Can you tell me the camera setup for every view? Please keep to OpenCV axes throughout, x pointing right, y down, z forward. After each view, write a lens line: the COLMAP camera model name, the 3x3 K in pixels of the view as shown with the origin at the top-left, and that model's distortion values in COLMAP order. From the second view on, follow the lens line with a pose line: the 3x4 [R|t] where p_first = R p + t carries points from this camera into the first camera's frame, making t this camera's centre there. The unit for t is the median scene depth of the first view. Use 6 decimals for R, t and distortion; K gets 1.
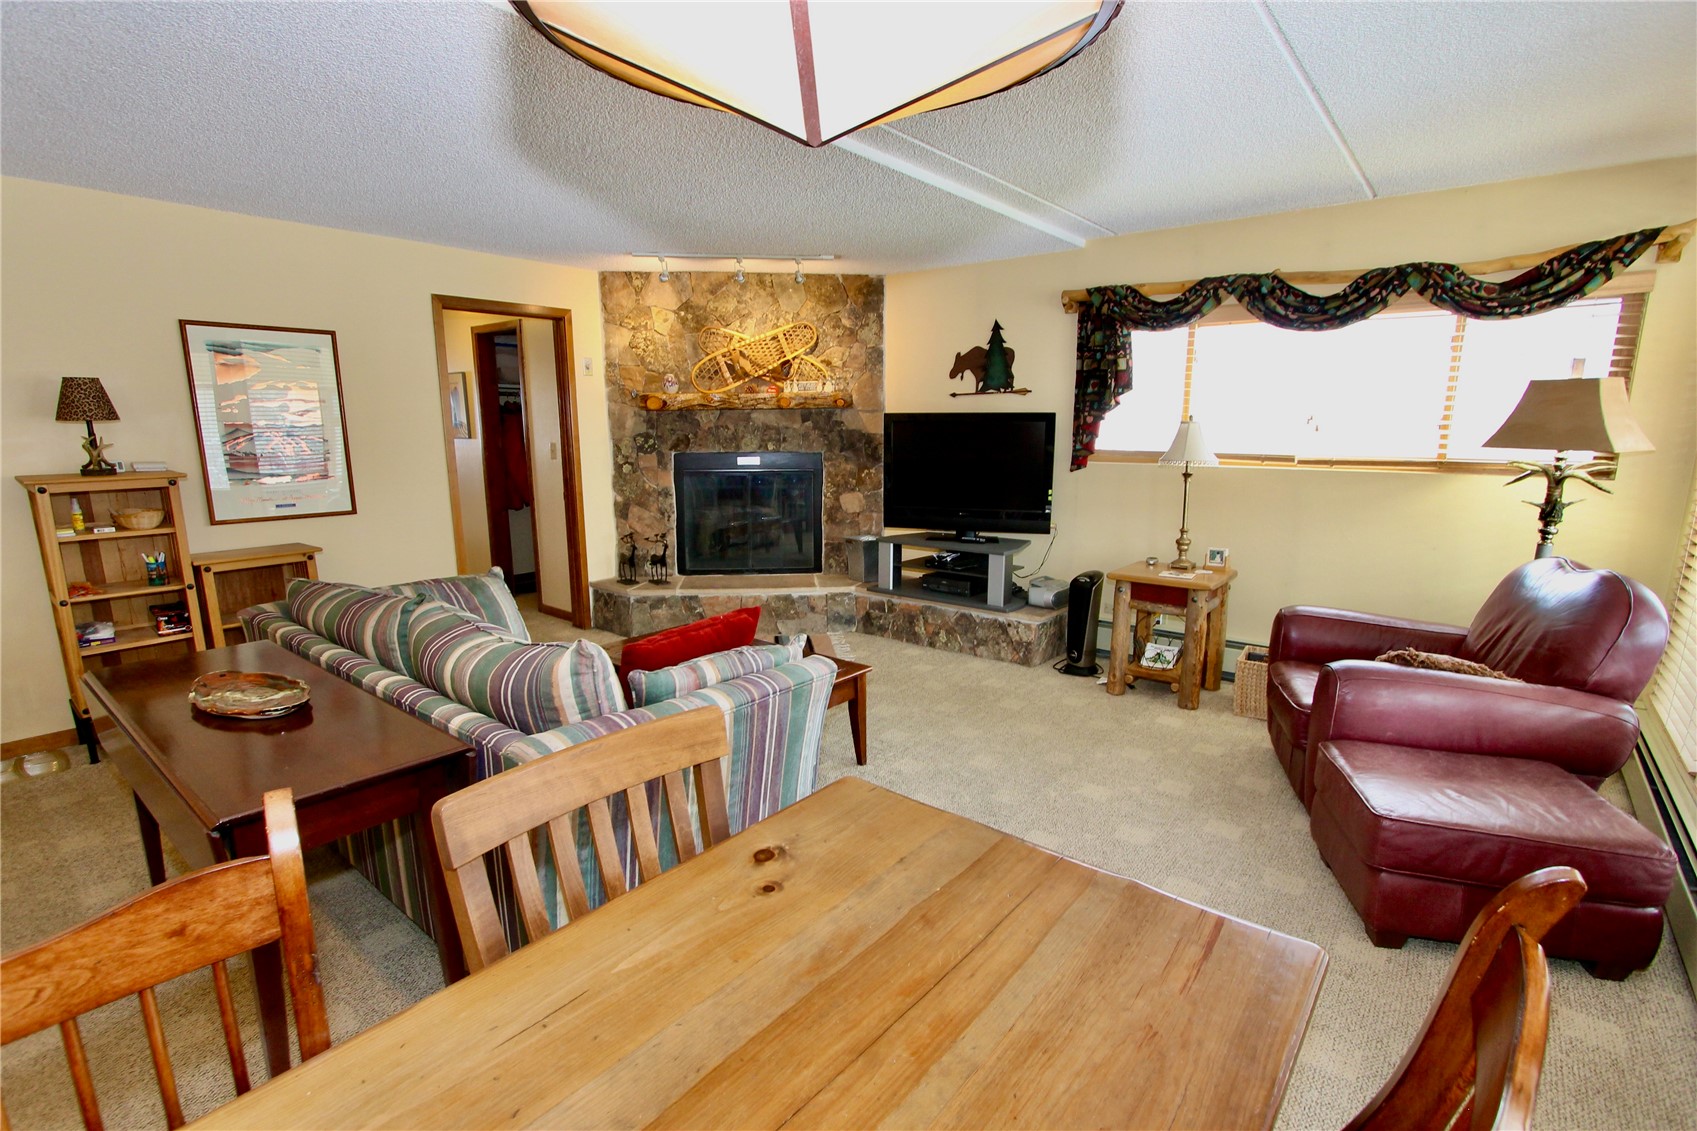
lens RADIAL K [[801.8, 0, 846.6], [0, 801.8, 578.5], [0, 0, 1]] dist [-0.005588, -0.000609]
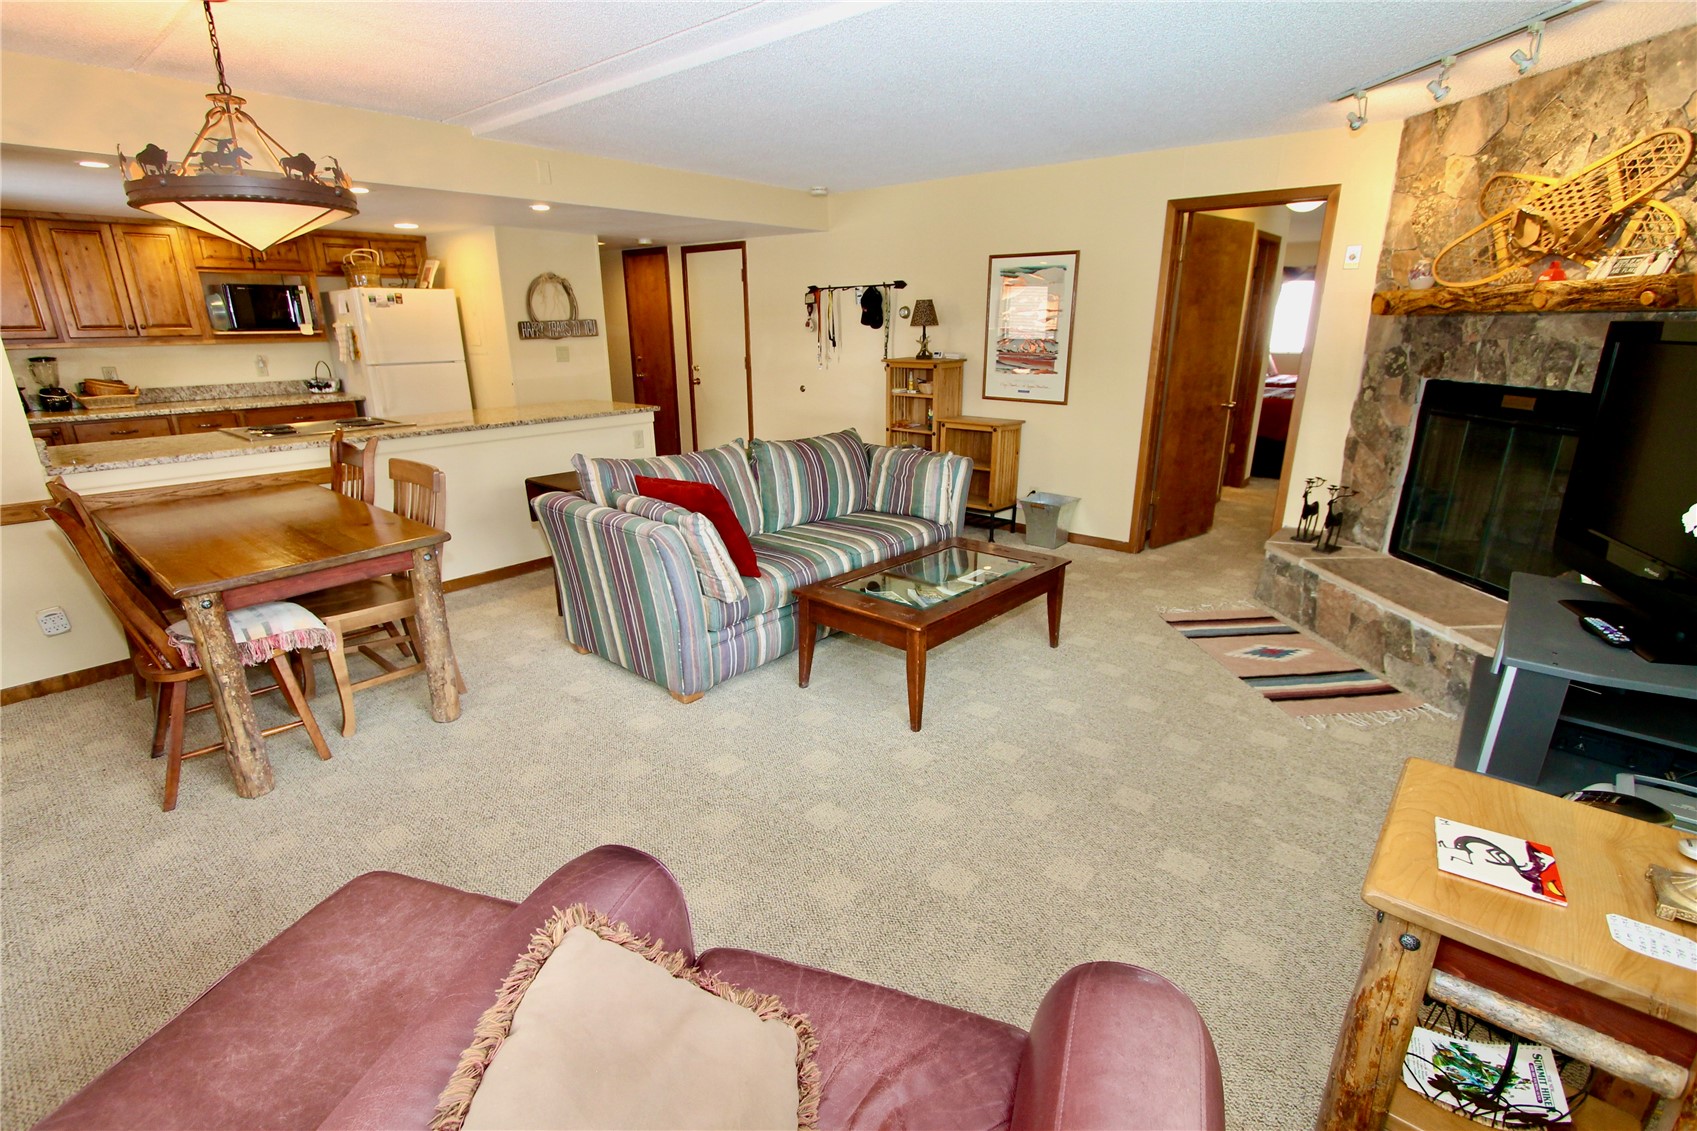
lens RADIAL K [[783.2, 0, 844.0], [0, 783.2, 578.0], [0, 0, 1]] dist [-0.001252, -0.000633]
pose [[-0.009117, 0.315487, -0.948886, 0.496302], [-0.192182, 0.930683, 0.311281, -0.115334], [0.981317, 0.185197, 0.052146, 0.529546]]
